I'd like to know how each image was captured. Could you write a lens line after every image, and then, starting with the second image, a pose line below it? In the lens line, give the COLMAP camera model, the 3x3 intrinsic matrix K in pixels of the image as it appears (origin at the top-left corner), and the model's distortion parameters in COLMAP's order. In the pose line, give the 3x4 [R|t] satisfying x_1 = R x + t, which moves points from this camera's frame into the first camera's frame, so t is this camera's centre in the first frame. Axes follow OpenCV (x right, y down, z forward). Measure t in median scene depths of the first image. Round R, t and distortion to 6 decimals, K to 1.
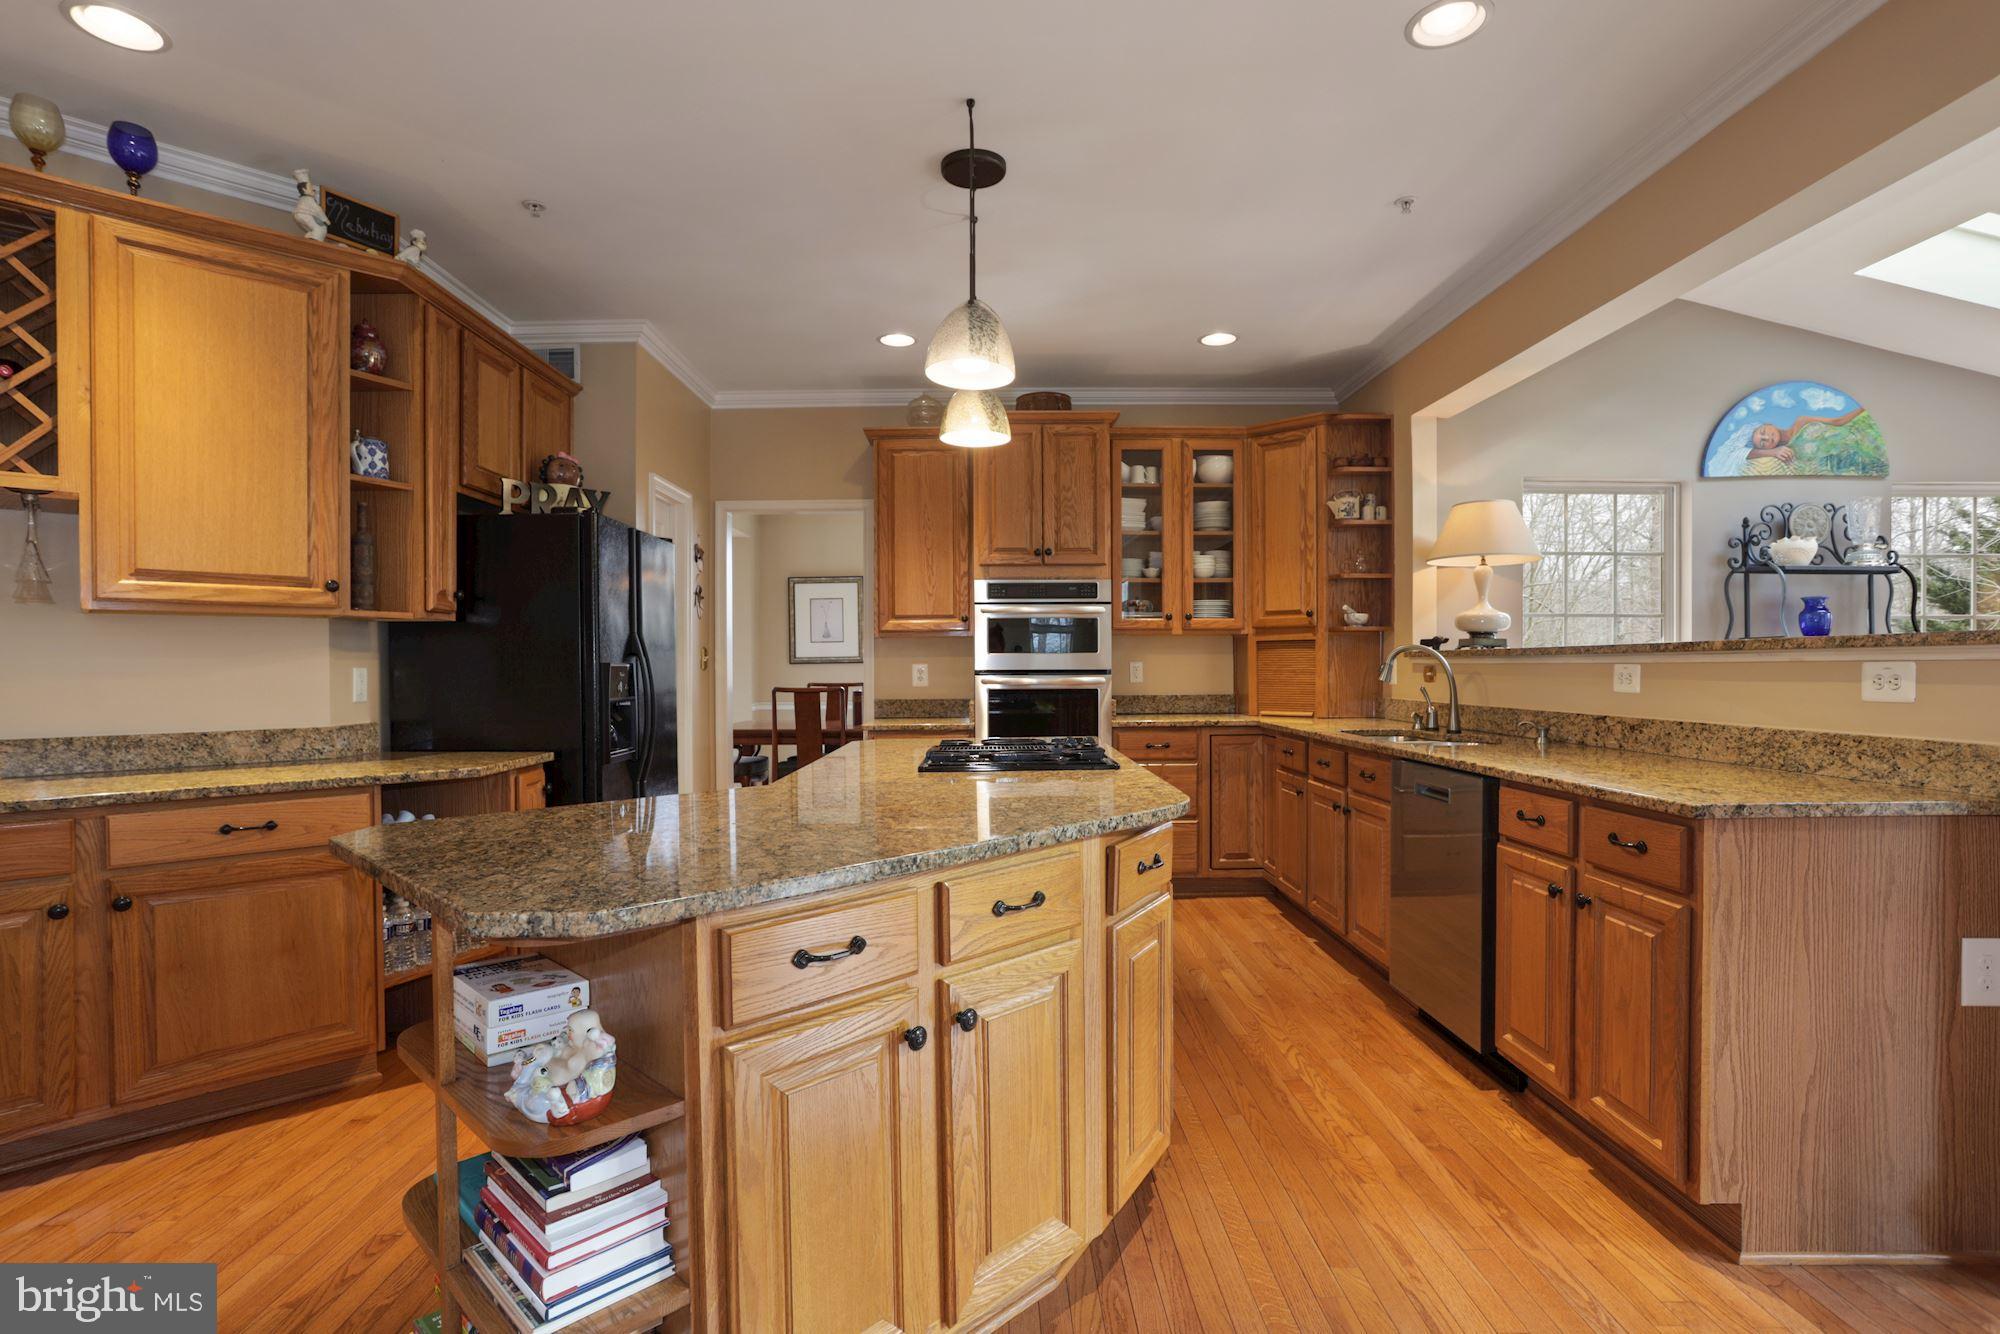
lens RADIAL K [[997.6, 0, 996.6], [0, 997.6, 670.3], [0, 0, 1]] dist [-0.029611, 0.014250]
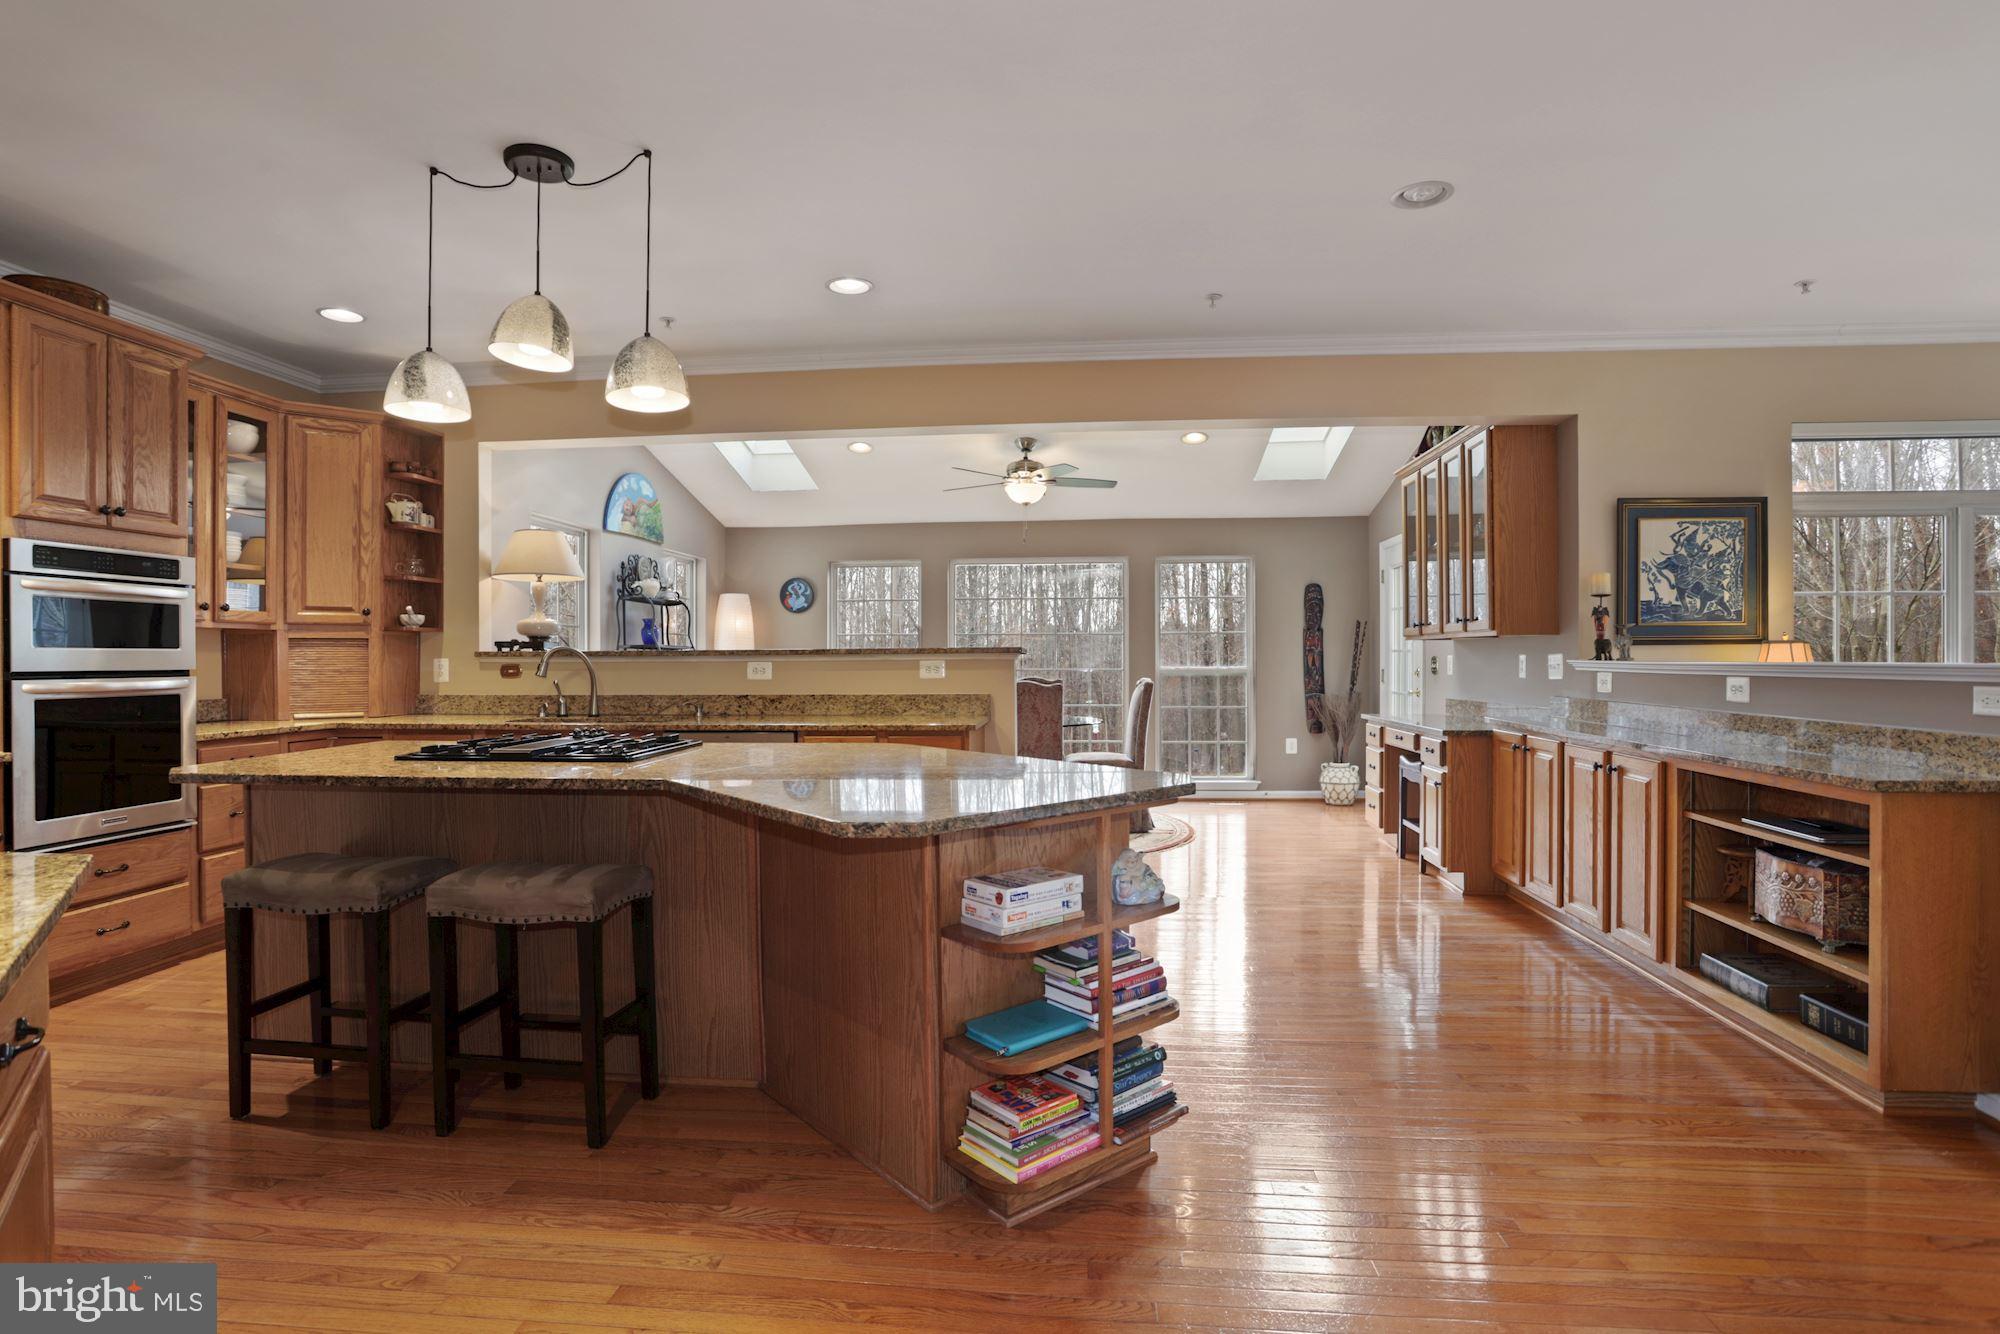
lens RADIAL K [[997.6, 0, 1000.5], [0, 997.6, 658.9], [0, 0, 1]] dist [-0.029611, 0.014250]
pose [[0.119029, 0.004192, 0.992882, -0.620225], [0.009503, 0.999940, -0.005361, 0.000883], [-0.992845, 0.010074, 0.118982, 0.276026]]
